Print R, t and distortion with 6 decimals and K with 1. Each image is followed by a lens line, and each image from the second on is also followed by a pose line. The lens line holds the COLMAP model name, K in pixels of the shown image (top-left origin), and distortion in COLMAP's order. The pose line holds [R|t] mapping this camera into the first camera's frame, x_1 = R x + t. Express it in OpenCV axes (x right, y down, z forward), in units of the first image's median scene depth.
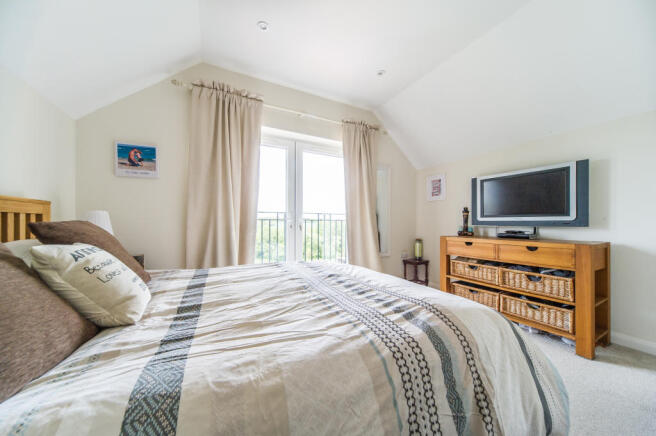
lens RADIAL K [[231.5, 0, 328.0], [0, 231.5, 222.7], [0, 0, 1]] dist [0.009937, 0.000023]
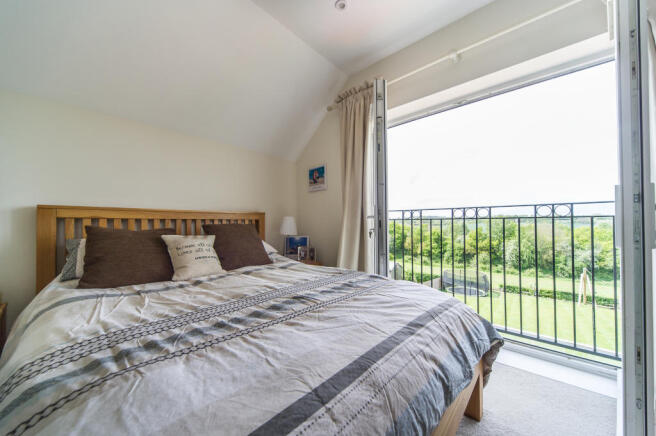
lens RADIAL K [[237.1, 0, 328.2], [0, 237.1, 221.5], [0, 0, 1]] dist [0.001323, 0.000089]
pose [[0.335623, -0.014118, -0.941891, 0.511465], [0.004920, 0.999900, -0.013235, 0.004128], [0.941984, -0.000192, 0.335659, 0.596925]]
